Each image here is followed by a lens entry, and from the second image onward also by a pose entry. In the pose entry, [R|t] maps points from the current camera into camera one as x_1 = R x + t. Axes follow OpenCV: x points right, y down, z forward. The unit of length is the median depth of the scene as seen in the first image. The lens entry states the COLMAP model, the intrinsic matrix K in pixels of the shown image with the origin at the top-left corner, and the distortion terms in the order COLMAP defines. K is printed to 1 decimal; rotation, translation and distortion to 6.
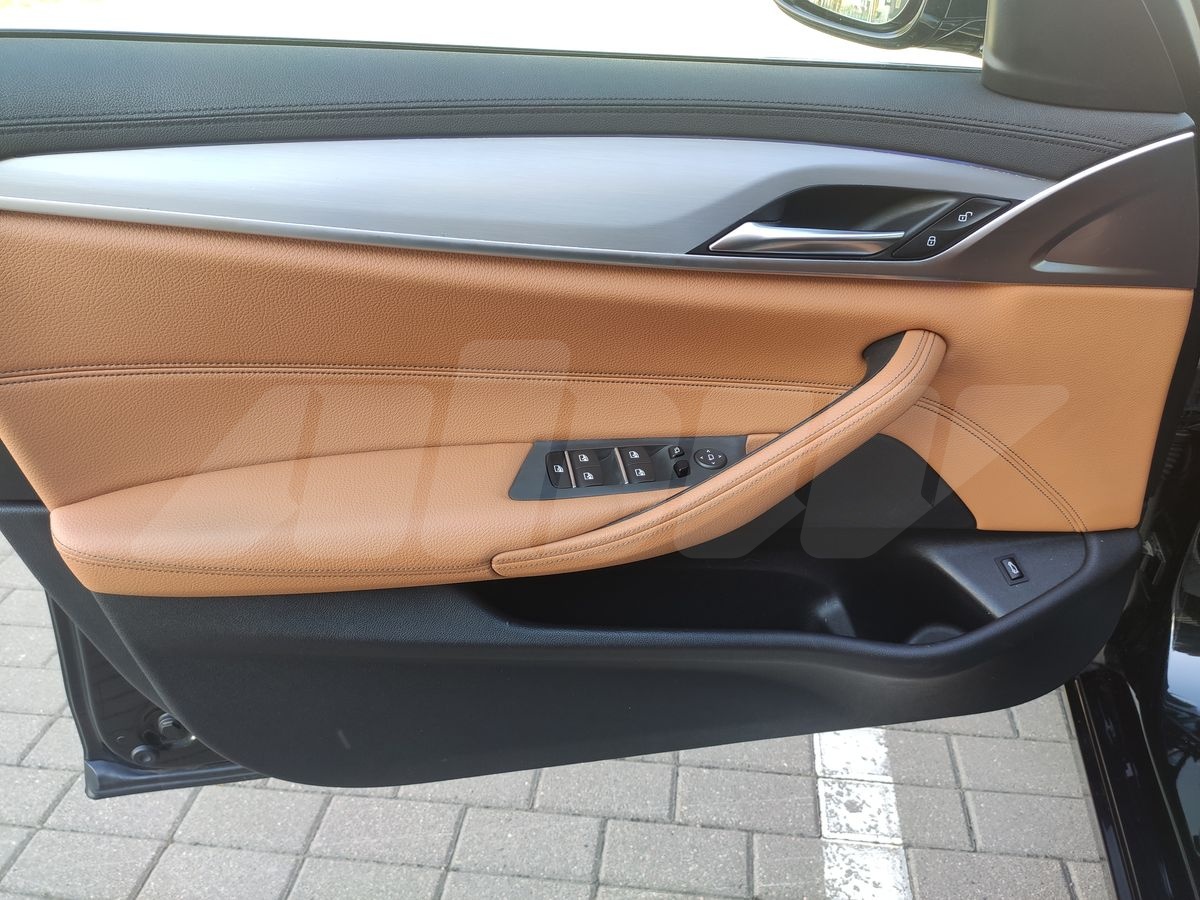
lens RADIAL K [[912.0, 0, 595.7], [0, 912.0, 451.9], [0, 0, 1]] dist [0.019562, -0.019852]
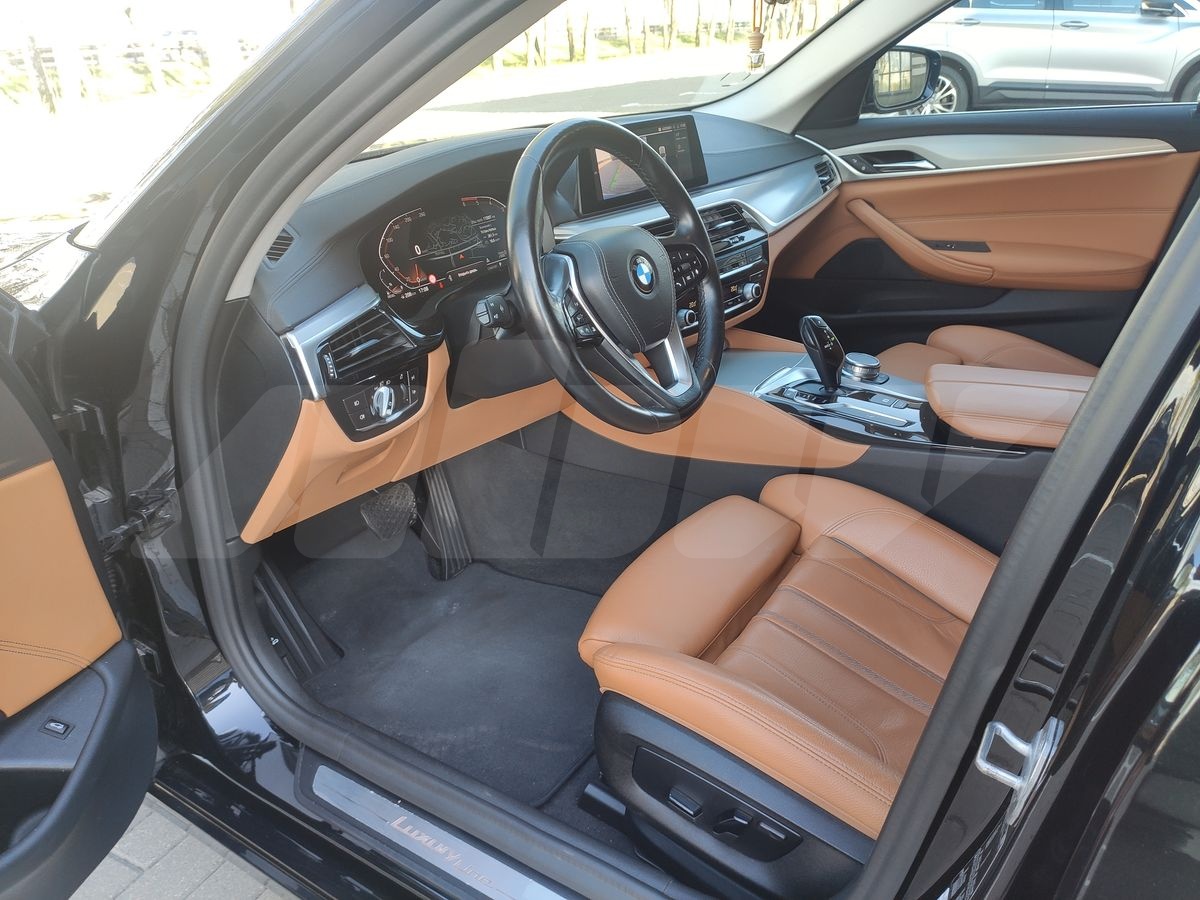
lens RADIAL K [[912.0, 0, 597.6], [0, 912.0, 453.6], [0, 0, 1]] dist [0.019562, -0.019852]
pose [[0.365721, -0.375580, 0.851580, -0.132086], [0.492140, 0.854626, 0.165569, -0.019450], [-0.789966, 0.358544, 0.497392, -0.208057]]
